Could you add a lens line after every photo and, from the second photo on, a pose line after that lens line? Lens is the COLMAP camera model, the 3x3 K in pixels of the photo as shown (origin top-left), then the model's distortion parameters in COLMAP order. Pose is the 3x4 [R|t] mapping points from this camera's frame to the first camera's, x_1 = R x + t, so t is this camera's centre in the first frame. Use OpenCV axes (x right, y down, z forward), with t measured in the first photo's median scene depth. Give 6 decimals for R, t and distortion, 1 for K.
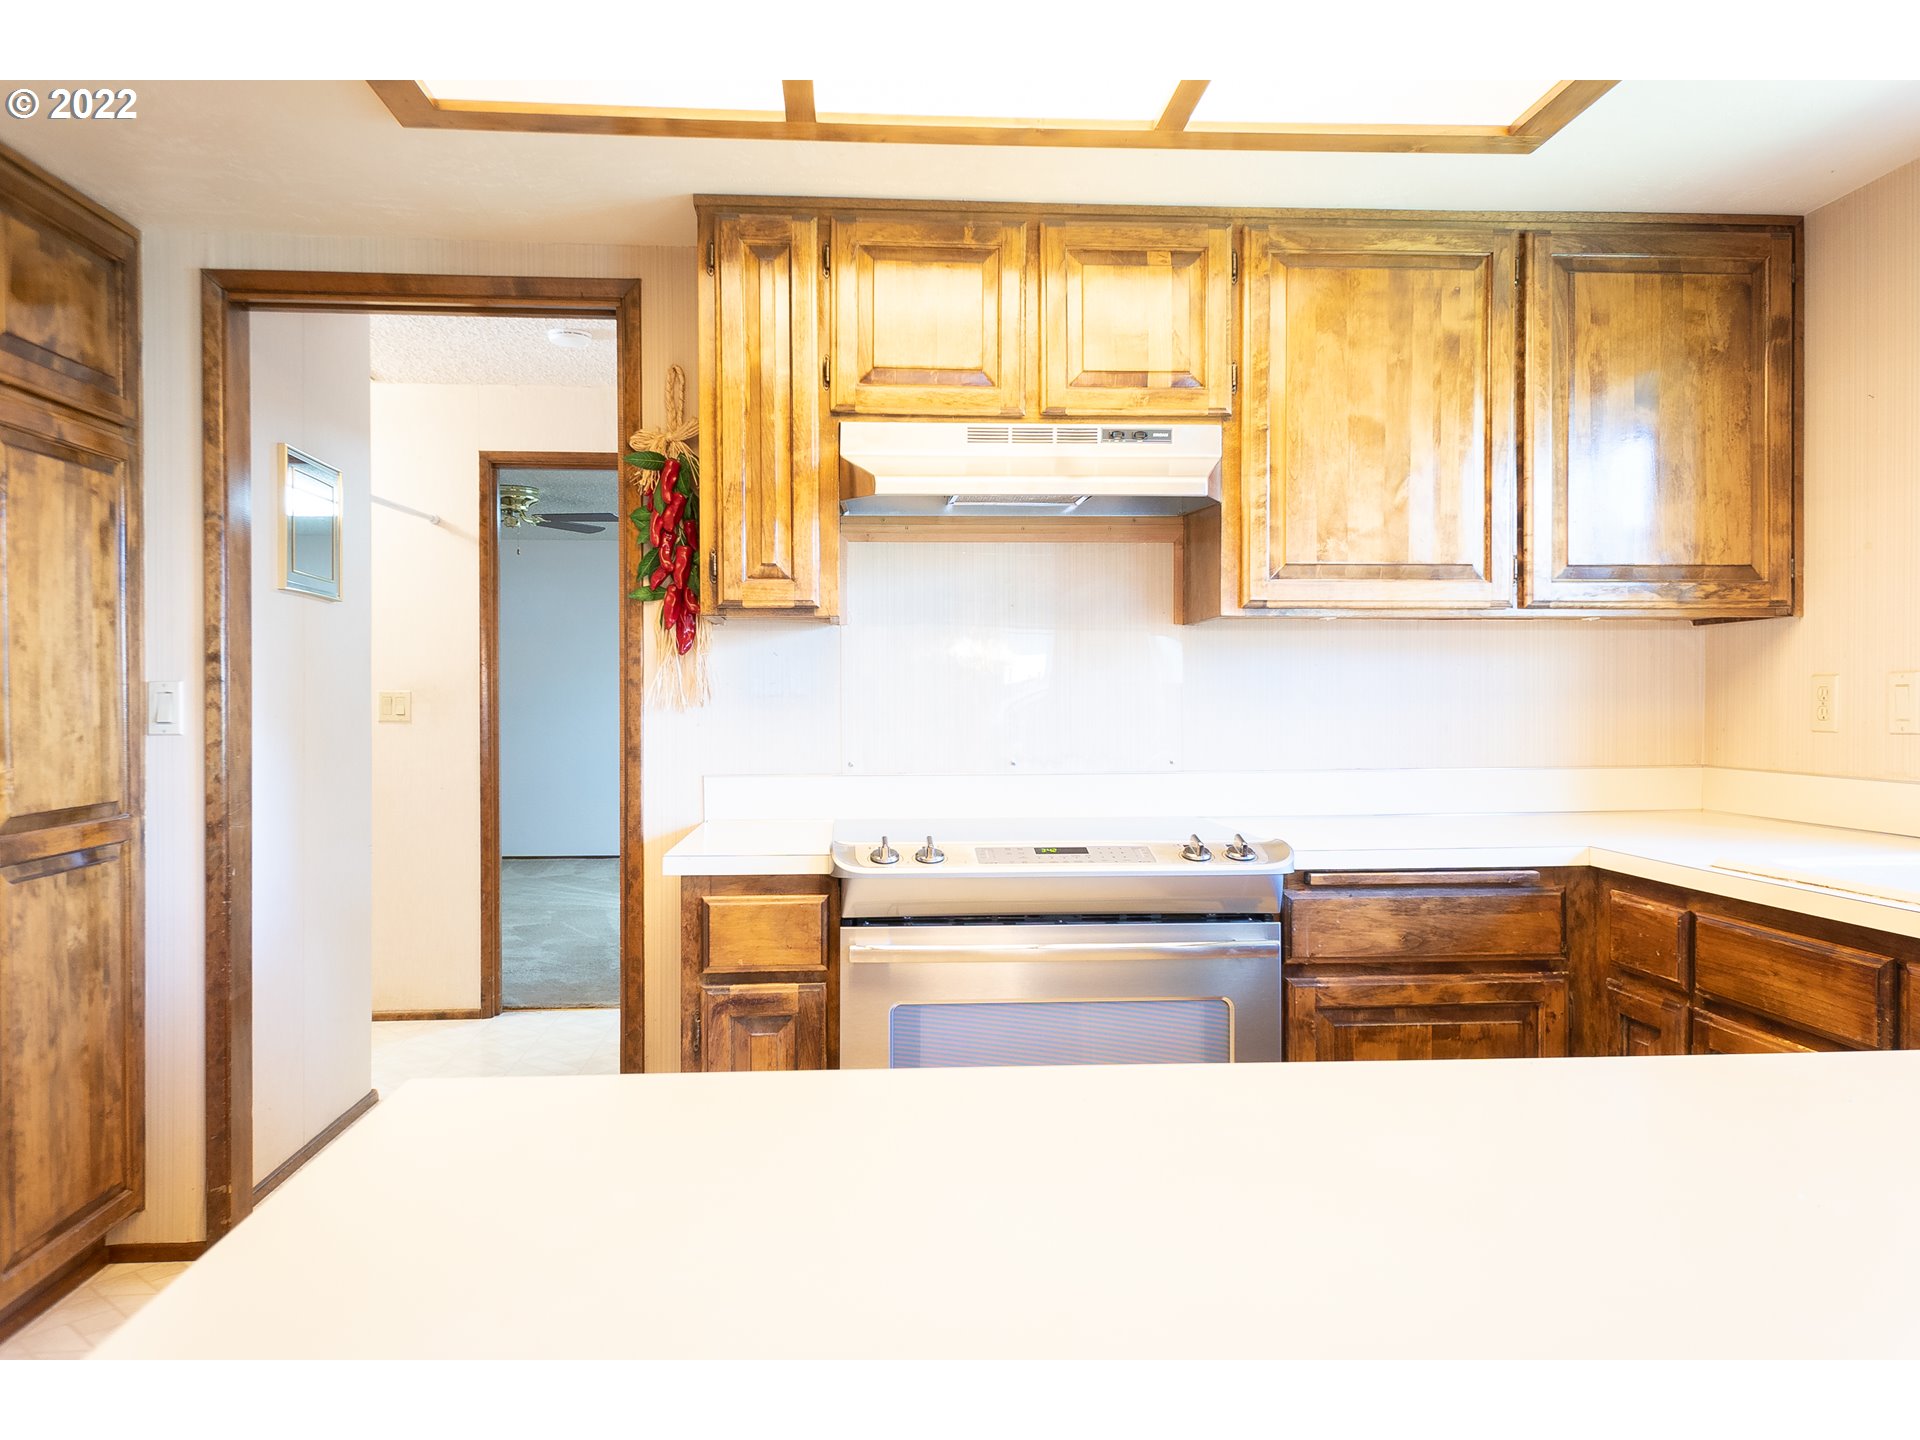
lens RADIAL K [[1322.3, 0, 971.1], [0, 1322.3, 707.0], [0, 0, 1]] dist [0.040053, -0.040601]
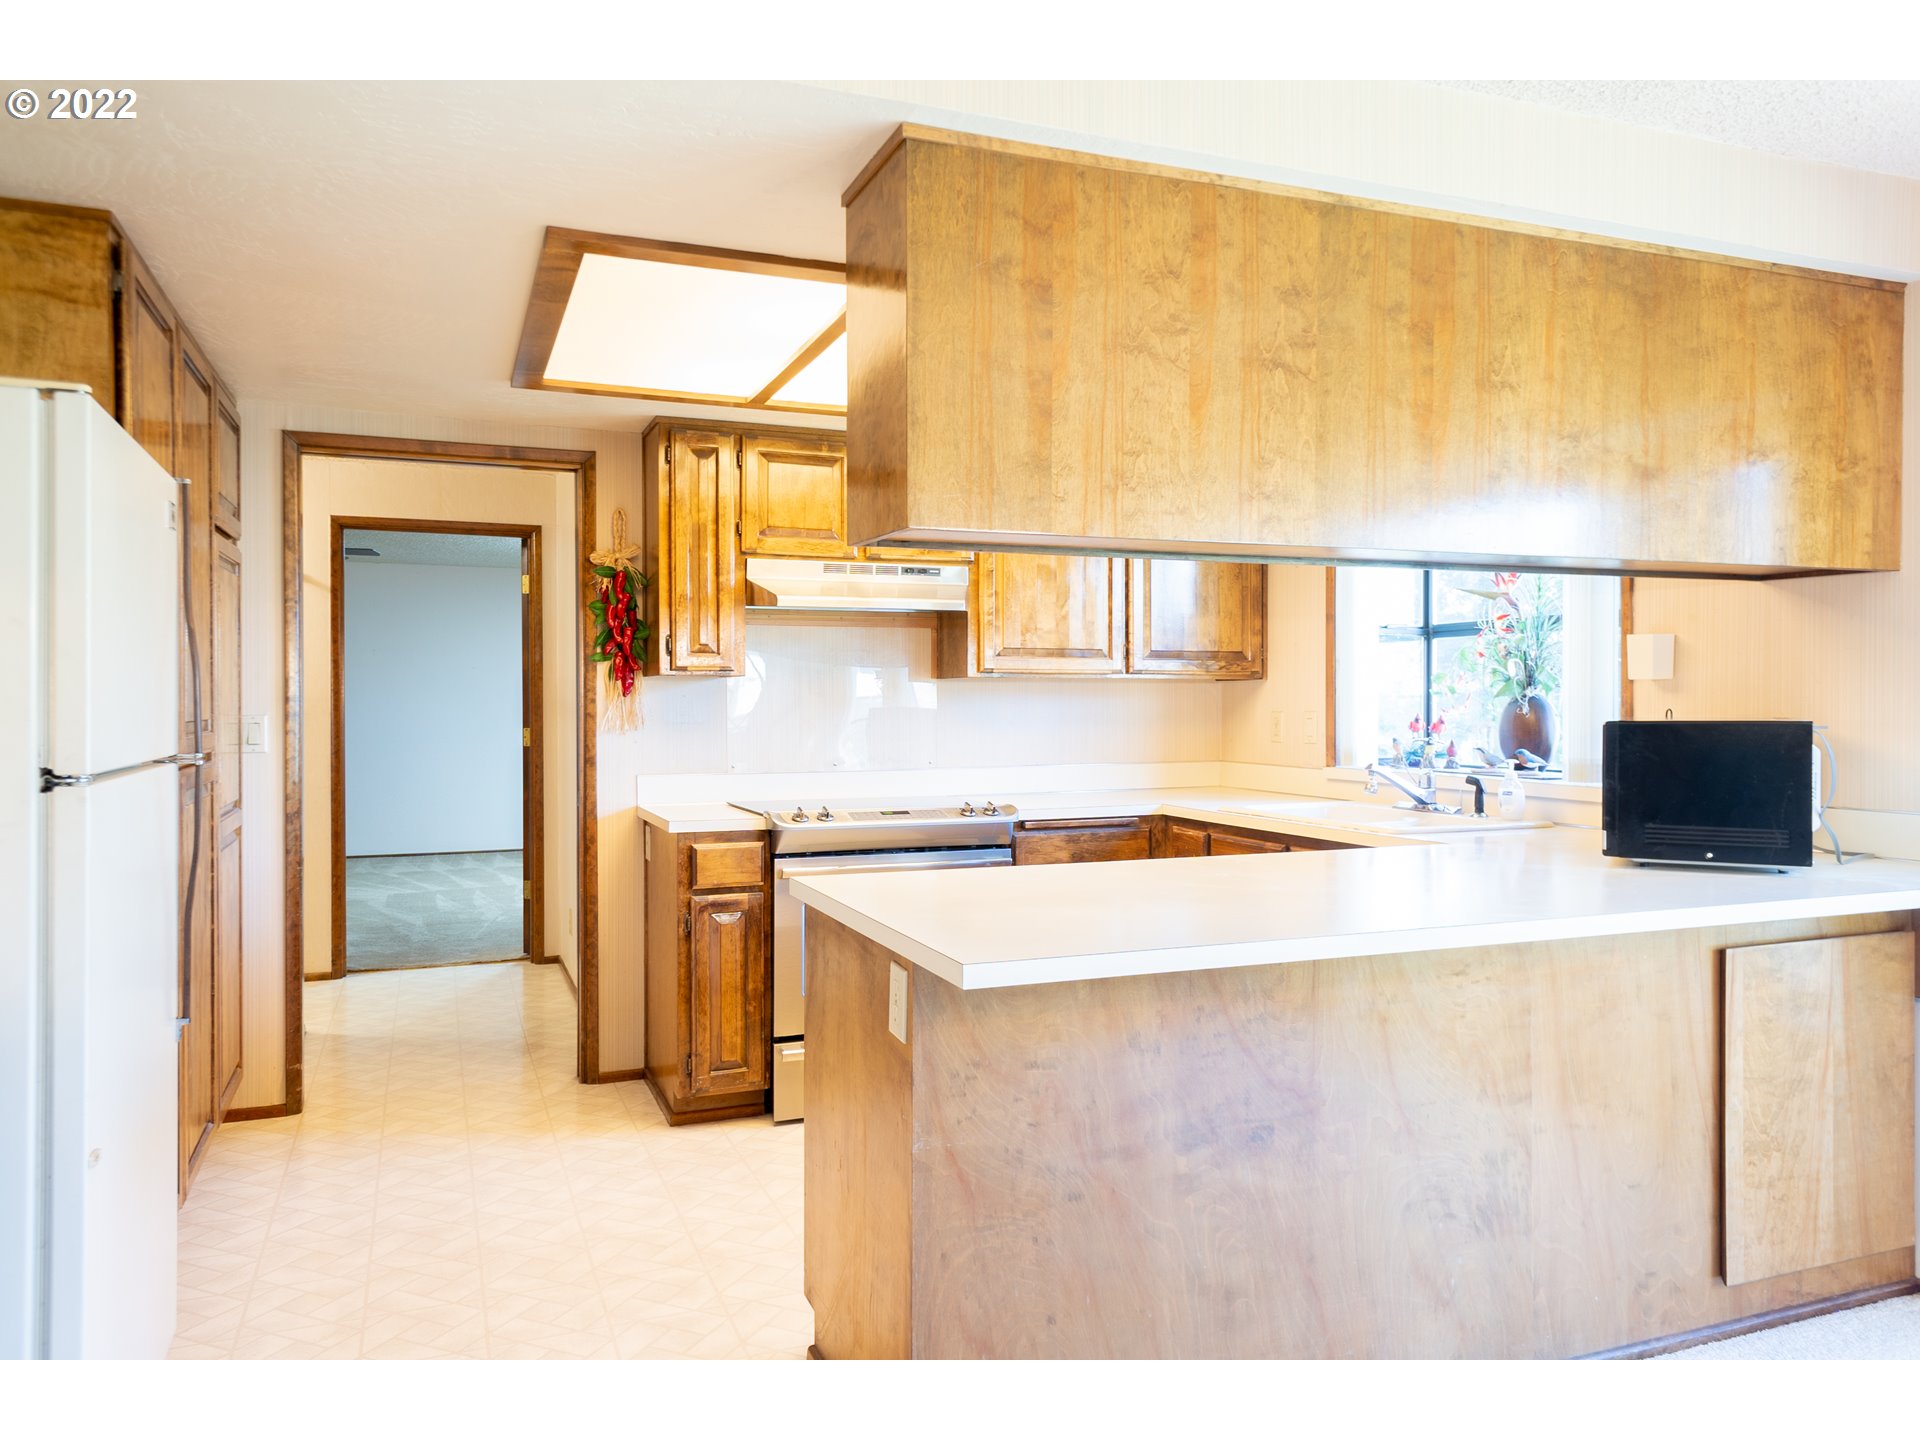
lens RADIAL K [[1322.3, 0, 971.1], [0, 1322.3, 707.0], [0, 0, 1]] dist [0.040053, -0.040601]
pose [[0.956733, 0.000119, 0.290968, -0.307016], [0.000165, 1.000000, -0.000950, -0.028661], [-0.290968, 0.000957, 0.956732, -0.644310]]
